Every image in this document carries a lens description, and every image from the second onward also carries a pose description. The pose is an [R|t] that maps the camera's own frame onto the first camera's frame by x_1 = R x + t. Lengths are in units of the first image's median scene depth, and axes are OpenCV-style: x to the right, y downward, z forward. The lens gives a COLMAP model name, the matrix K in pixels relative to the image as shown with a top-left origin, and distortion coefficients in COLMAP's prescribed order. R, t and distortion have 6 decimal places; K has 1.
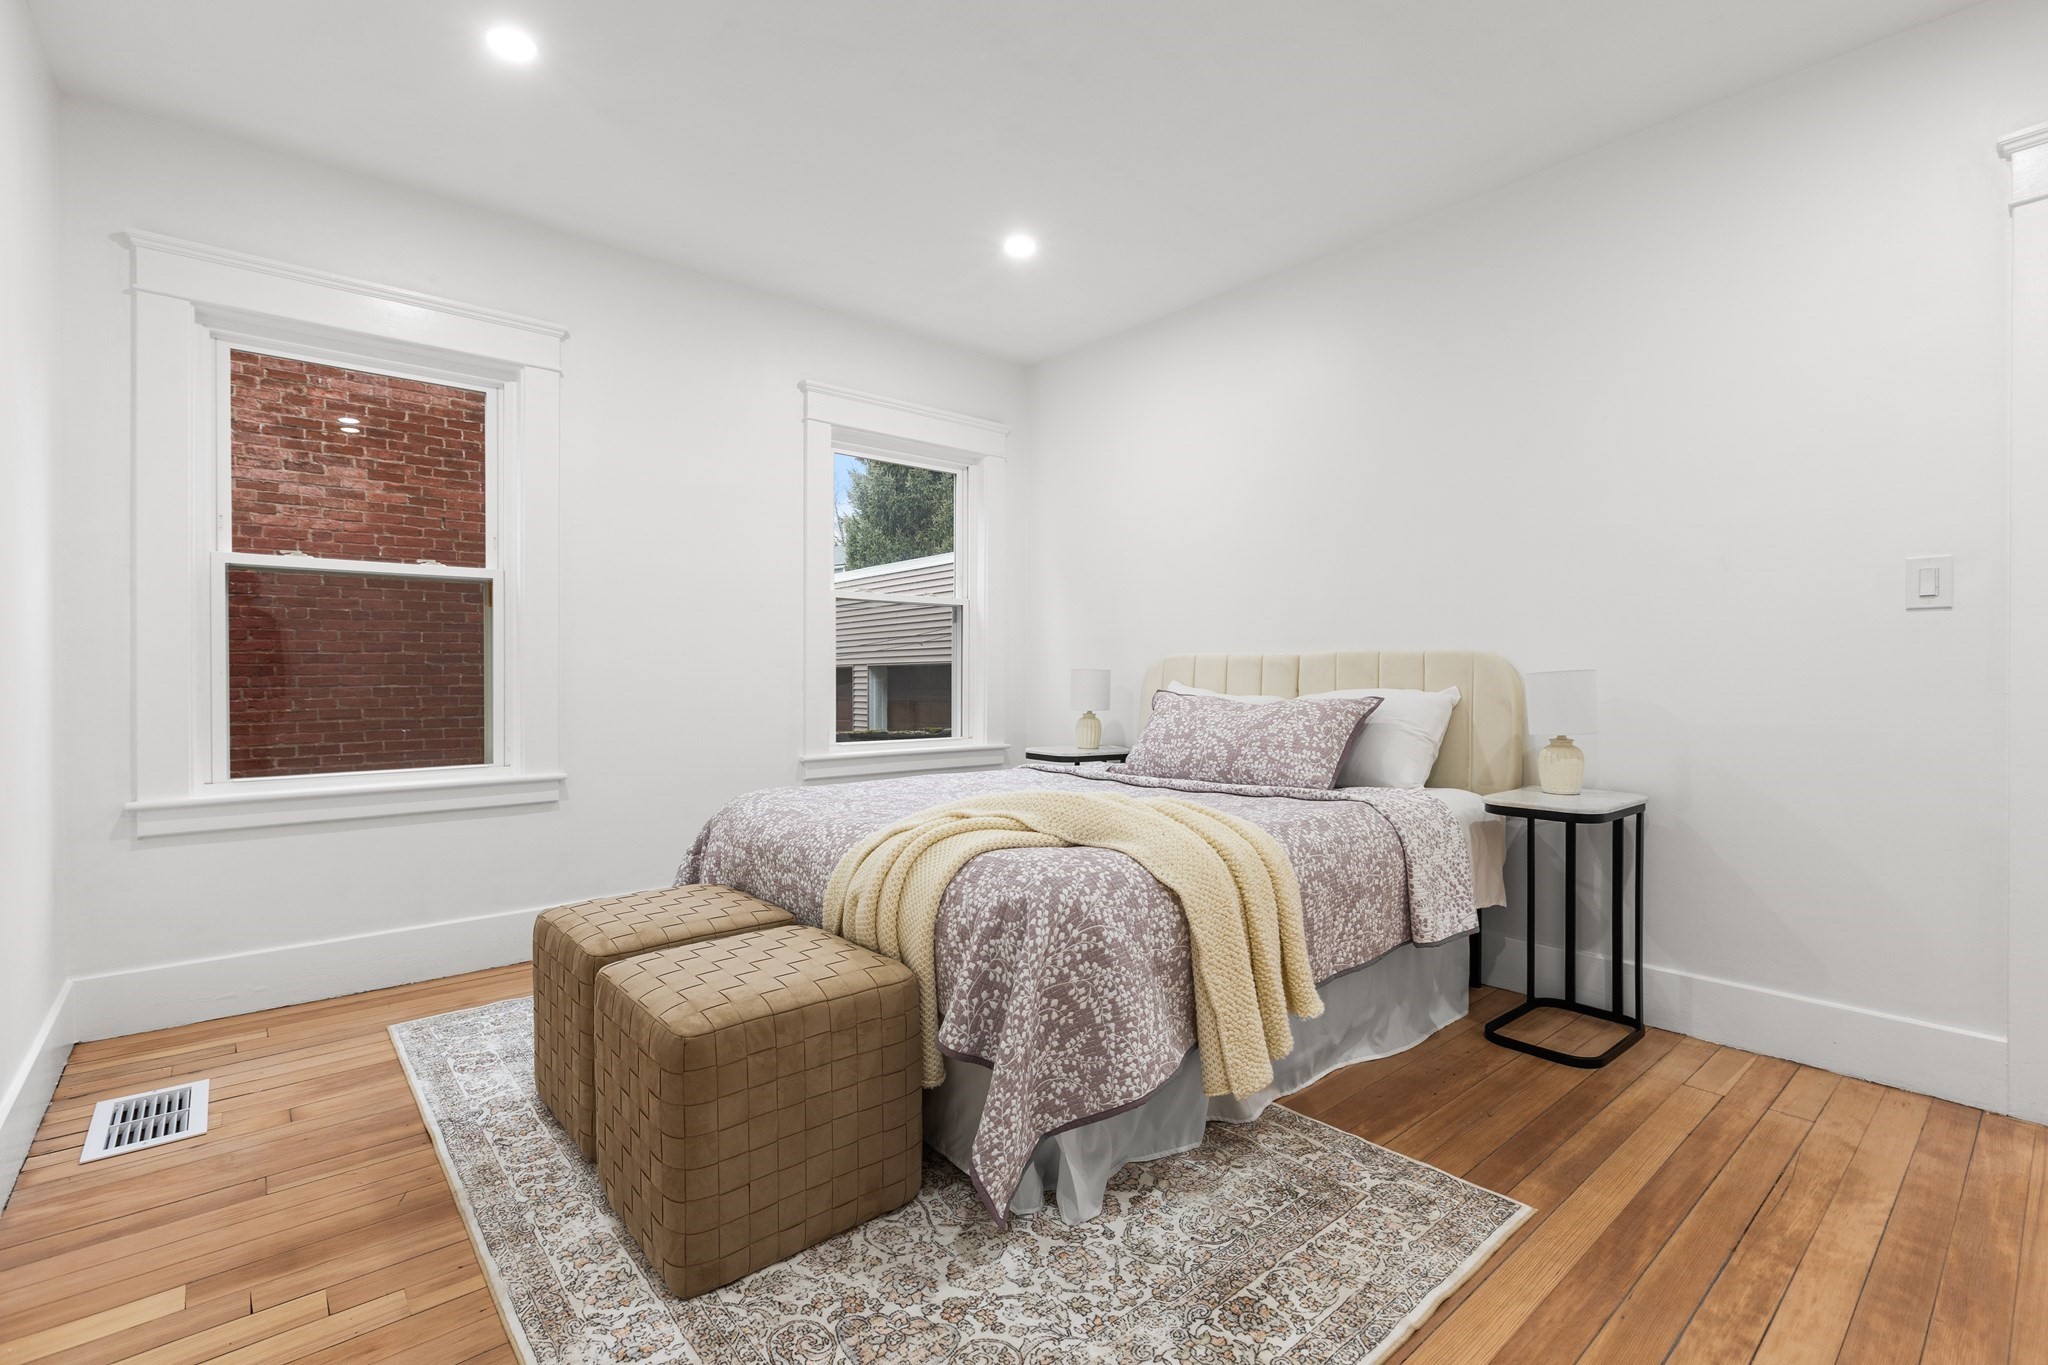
lens RADIAL K [[919.1, 0, 1021.7], [0, 919.1, 681.8], [0, 0, 1]] dist [0.001583, -0.000761]
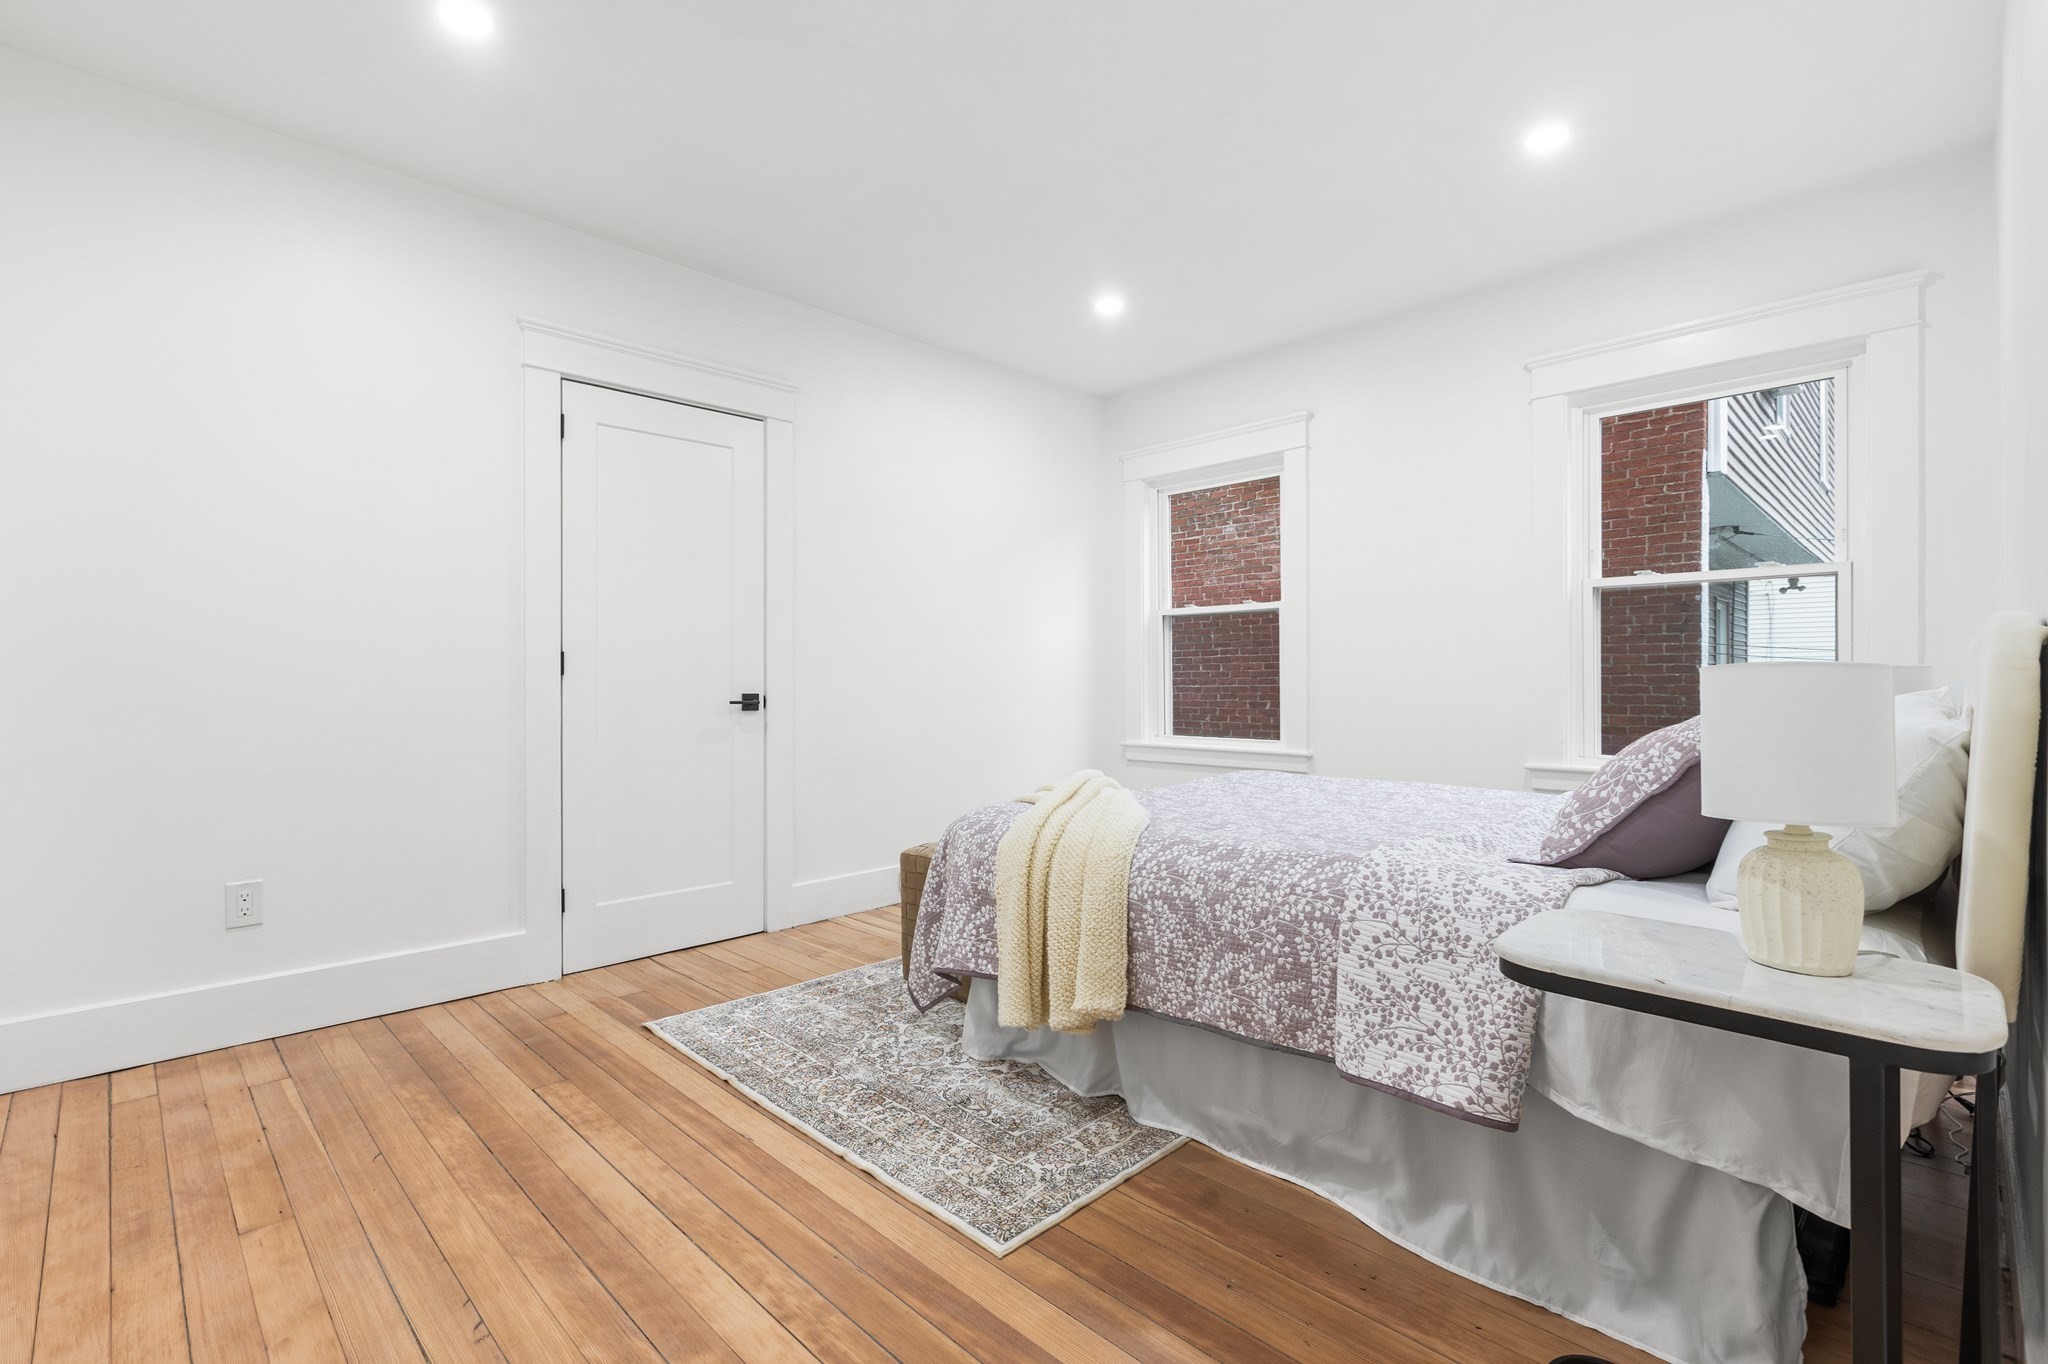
lens RADIAL K [[919.1, 0, 1021.7], [0, 919.1, 681.3], [0, 0, 1]] dist [0.001583, -0.000761]
pose [[0.072360, 0.004076, -0.997370, 1.480157], [-0.001717, 0.999991, 0.003962, -0.010525], [0.997377, 0.001425, 0.072366, 0.950580]]
